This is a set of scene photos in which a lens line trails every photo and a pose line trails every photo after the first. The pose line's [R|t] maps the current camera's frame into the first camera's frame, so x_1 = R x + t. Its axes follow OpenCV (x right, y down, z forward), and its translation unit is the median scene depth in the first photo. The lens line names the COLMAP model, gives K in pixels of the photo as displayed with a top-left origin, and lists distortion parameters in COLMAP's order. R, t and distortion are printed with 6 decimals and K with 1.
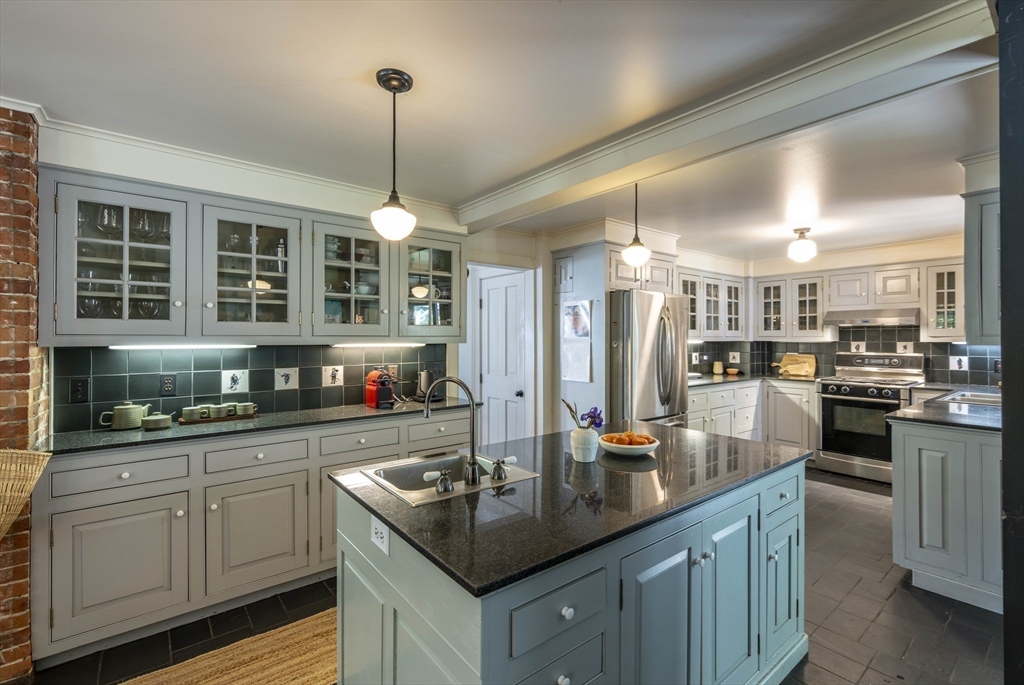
lens RADIAL K [[453.2, 0, 529.9], [0, 453.2, 336.6], [0, 0, 1]] dist [-0.002102, -0.000015]
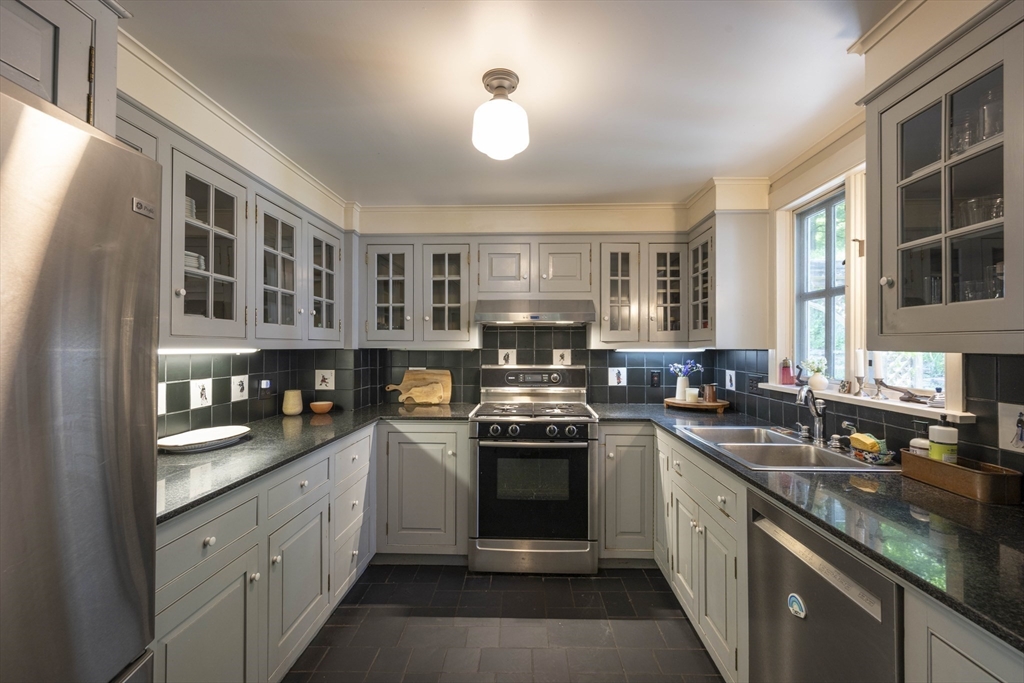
lens RADIAL K [[453.2, 0, 523.5], [0, 453.2, 343.4], [0, 0, 1]] dist [-0.002102, -0.000015]
pose [[0.654020, 0.005955, 0.756454, 0.220600], [-0.004659, 0.999982, -0.003844, 0.004912], [-0.756463, -0.001010, 0.654036, 0.520912]]
